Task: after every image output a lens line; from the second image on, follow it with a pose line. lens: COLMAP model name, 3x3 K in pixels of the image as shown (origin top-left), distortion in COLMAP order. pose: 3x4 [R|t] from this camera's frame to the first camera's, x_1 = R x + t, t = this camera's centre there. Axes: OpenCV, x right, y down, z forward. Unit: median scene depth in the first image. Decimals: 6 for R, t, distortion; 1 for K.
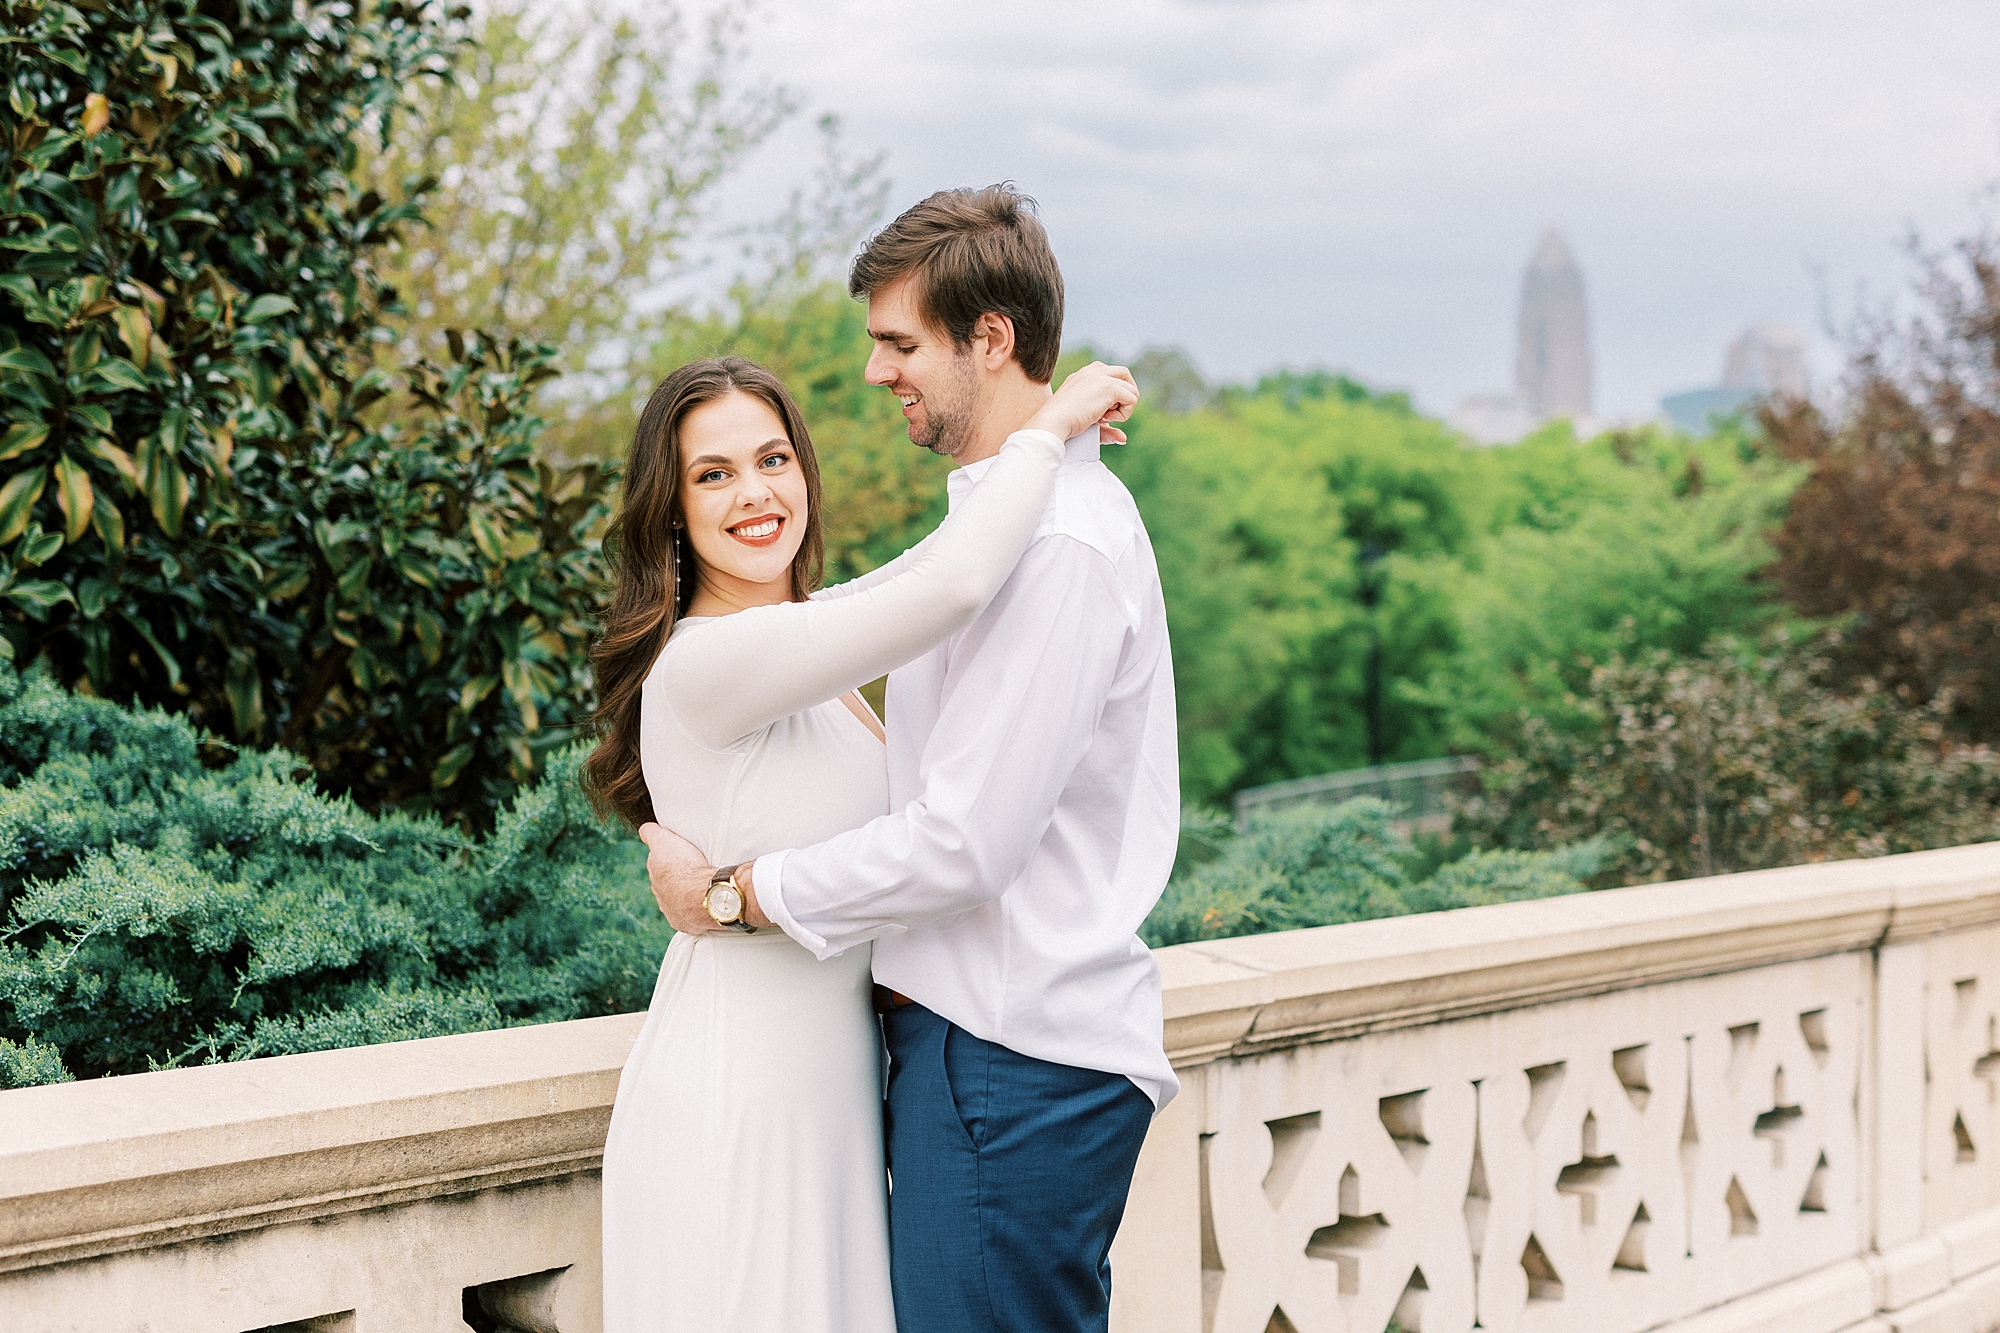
lens RADIAL K [[2882.9, 0, 1000.0], [0, 2882.9, 666.5], [0, 0, 1]] dist [-0.007543, 0.009936]
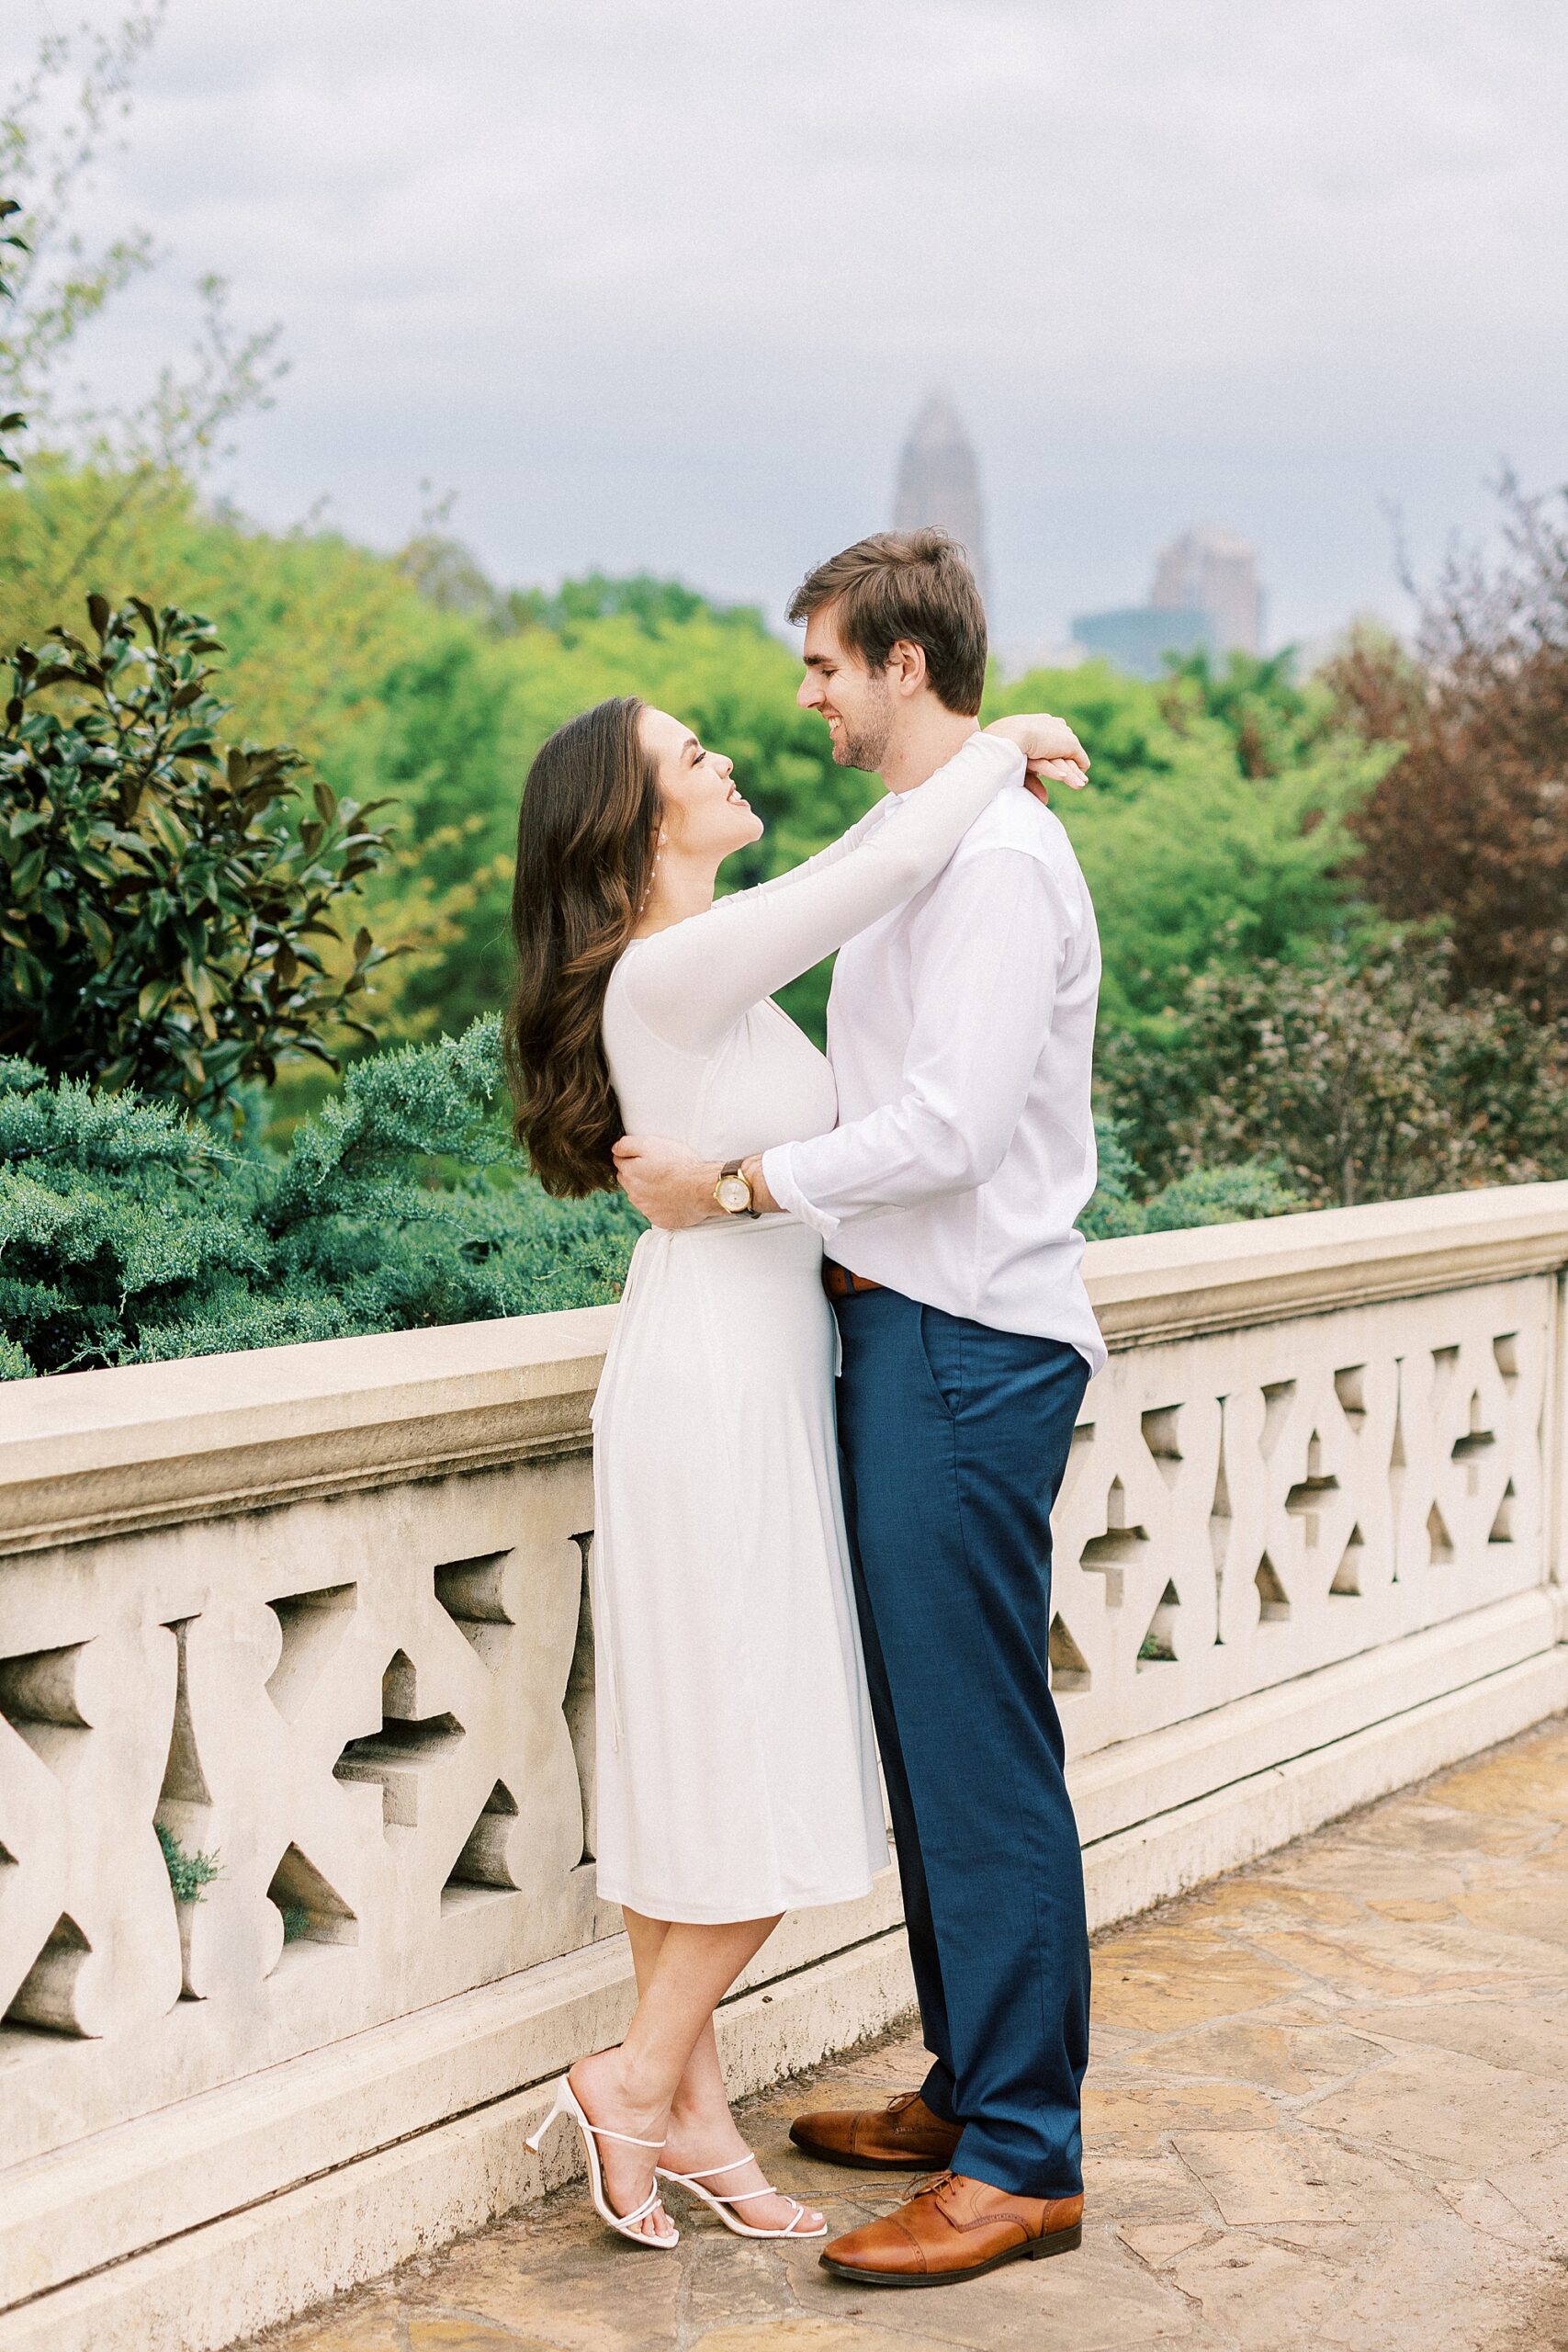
lens RADIAL K [[4890.3, 0, 593.7], [0, 4890.3, 1301.4], [0, 0, 1]] dist [-0.212734, 2.801572]
pose [[0.977967, -0.007624, 0.208622, -0.390557], [-0.007019, 0.997567, 0.069363, -0.004052], [-0.208643, -0.069299, 0.975534, -0.581958]]
